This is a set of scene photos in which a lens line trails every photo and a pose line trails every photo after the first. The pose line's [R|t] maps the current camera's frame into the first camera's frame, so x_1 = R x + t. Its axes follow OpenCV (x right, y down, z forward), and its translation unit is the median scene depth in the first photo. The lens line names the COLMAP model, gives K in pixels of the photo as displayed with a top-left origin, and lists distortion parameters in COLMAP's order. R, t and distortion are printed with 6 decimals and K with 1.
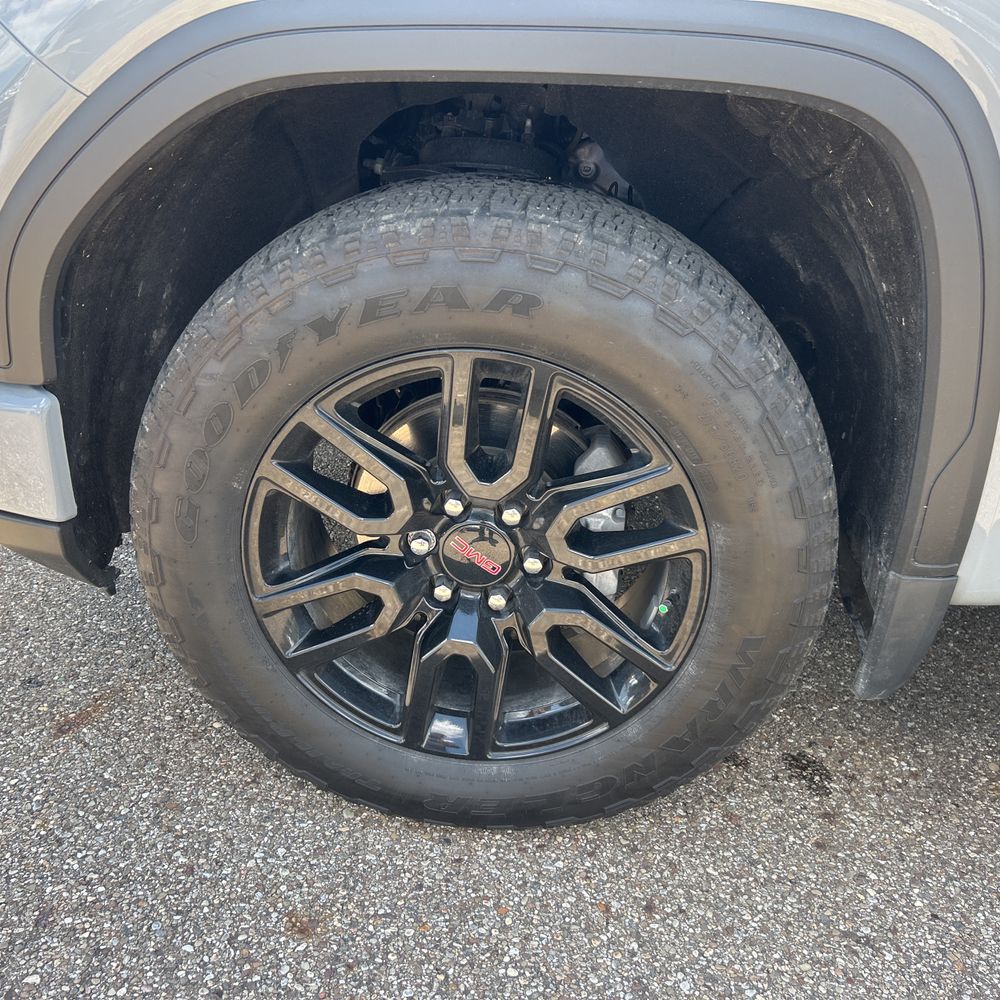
lens RADIAL K [[1002.0, 0, 498.0], [0, 1002.0, 507.0], [0, 0, 1]] dist [0.030078, -0.021523]
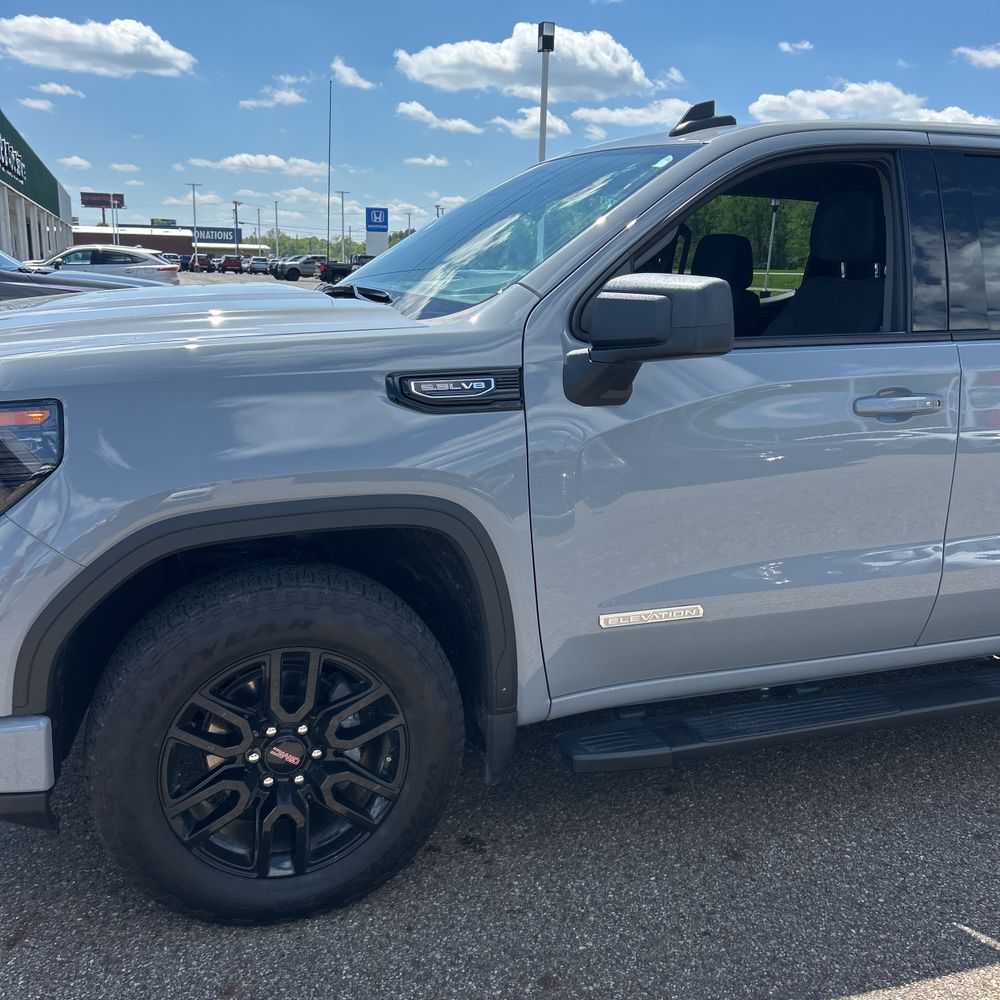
lens RADIAL K [[1013.4, 0, 497.0], [0, 1013.4, 499.0], [0, 0, 1]] dist [0.034069, -0.049737]
pose [[0.907086, -0.129396, 0.400565, -0.375070], [0.216558, 0.959445, -0.180466, 0.017151], [-0.360969, 0.250443, 0.898321, -0.997835]]
